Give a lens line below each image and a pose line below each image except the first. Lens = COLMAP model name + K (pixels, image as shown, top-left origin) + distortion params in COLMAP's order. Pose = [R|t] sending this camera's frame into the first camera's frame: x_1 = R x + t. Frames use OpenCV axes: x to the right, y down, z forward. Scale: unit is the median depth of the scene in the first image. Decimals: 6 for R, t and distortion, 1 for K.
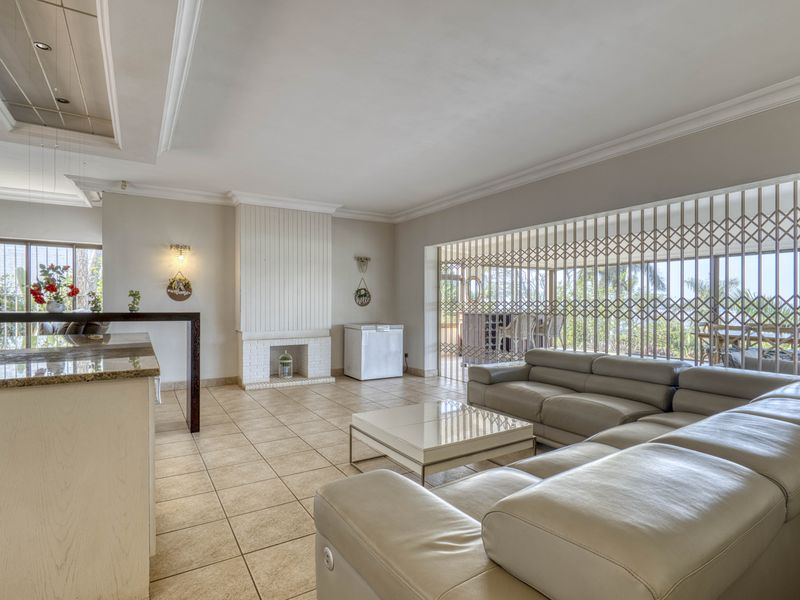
lens RADIAL K [[426.6, 0, 403.6], [0, 426.6, 306.9], [0, 0, 1]] dist [-0.004565, 0.001324]
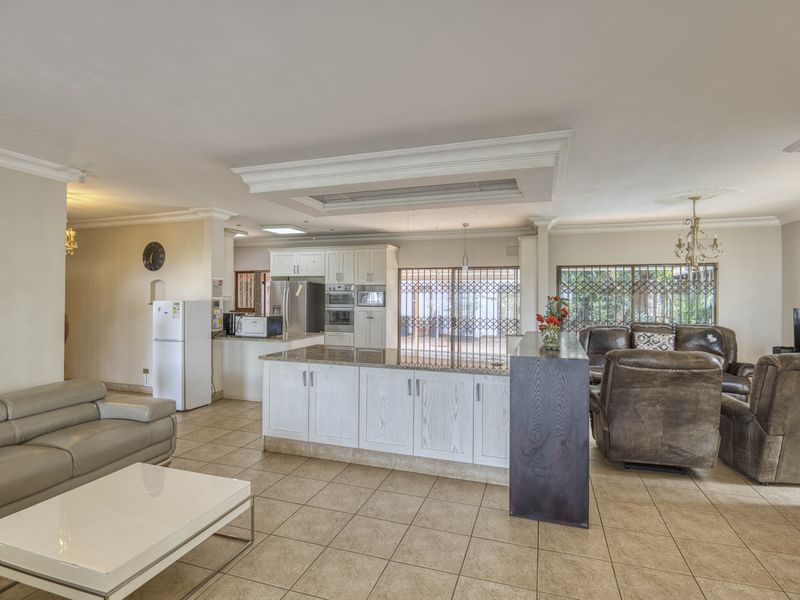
lens RADIAL K [[426.6, 0, 399.2], [0, 426.6, 298.6], [0, 0, 1]] dist [-0.004565, 0.001324]
pose [[-0.778959, -0.003344, -0.627066, 0.089896], [-0.010693, 0.999911, 0.007950, -0.058339], [0.626984, 0.012898, -0.778925, 0.936802]]
